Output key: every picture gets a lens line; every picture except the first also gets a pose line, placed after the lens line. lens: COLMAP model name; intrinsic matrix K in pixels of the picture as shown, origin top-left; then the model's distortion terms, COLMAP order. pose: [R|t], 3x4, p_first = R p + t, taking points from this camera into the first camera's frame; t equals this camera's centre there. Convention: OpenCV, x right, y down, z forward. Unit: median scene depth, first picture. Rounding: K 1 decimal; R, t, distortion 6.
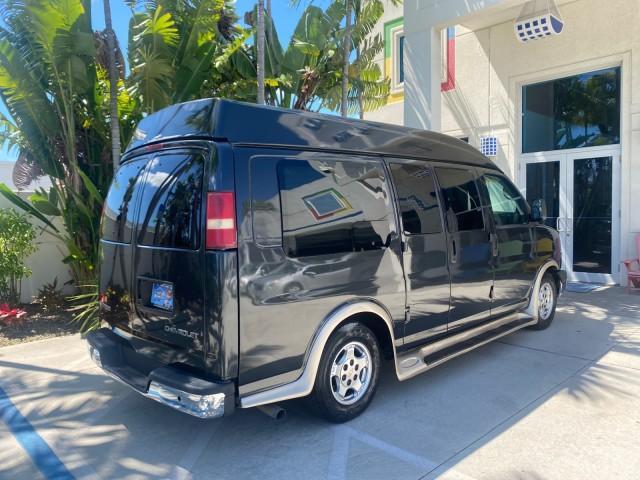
lens RADIAL K [[496.5, 0, 316.2], [0, 496.5, 242.0], [0, 0, 1]] dist [-0.003532, -0.001017]
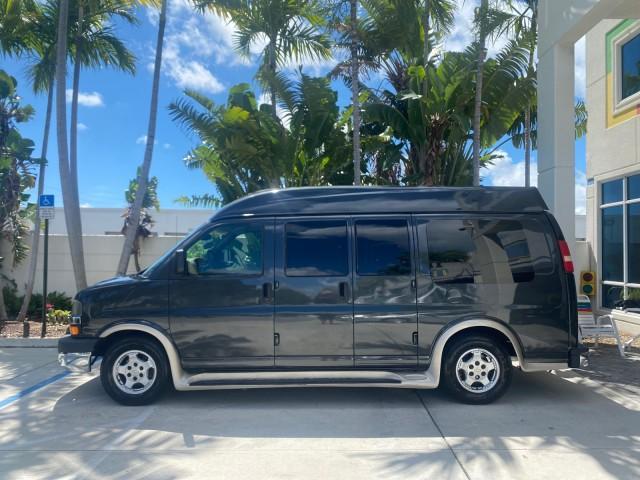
lens RADIAL K [[495.9, 0, 319.9], [0, 495.9, 242.2], [0, 0, 1]] dist [-0.000658, -0.000672]
pose [[0.715162, 0.006781, -0.698926, 0.549152], [-0.060015, 0.996856, -0.051737, -0.025366], [0.696377, 0.078947, 0.713320, 0.136862]]
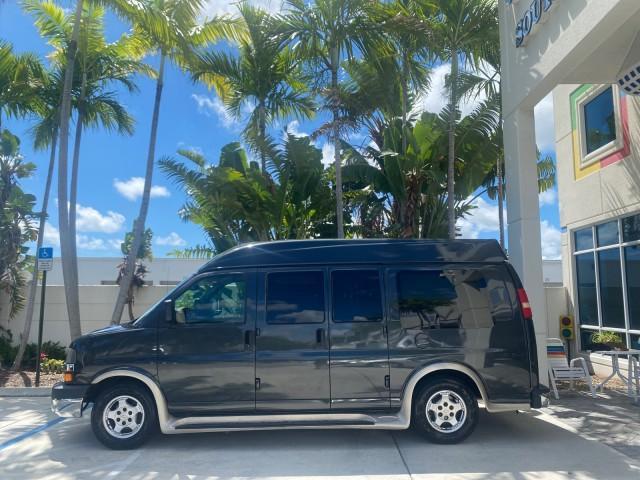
lens RADIAL K [[494.7, 0, 320.0], [0, 494.7, 240.0], [0, 0, 1]] dist [0.005062, -0.008912]
pose [[0.719917, -0.067708, -0.690749, 0.605561], [-0.050031, 0.987579, -0.148947, -0.028344], [0.692254, 0.141788, 0.707588, 0.114079]]
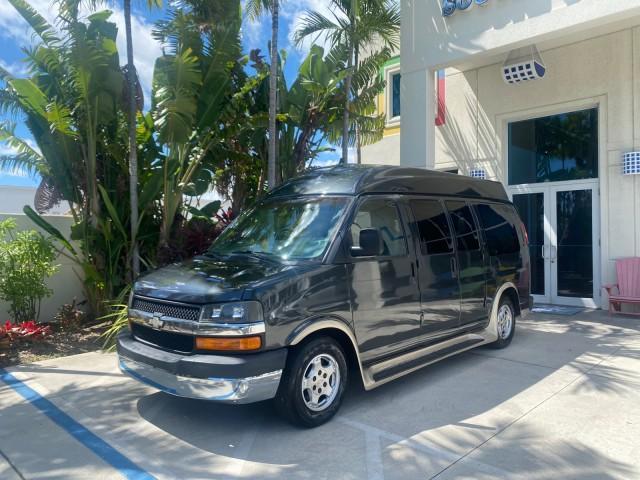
lens RADIAL K [[493.6, 0, 316.6], [0, 493.6, 240.8], [0, 0, 1]] dist [0.002353, -0.006105]
pose [[0.999299, 0.009877, 0.036100, -0.044730], [-0.007857, 0.998419, -0.055664, 0.005217], [-0.036593, 0.055341, 0.997797, -0.052319]]
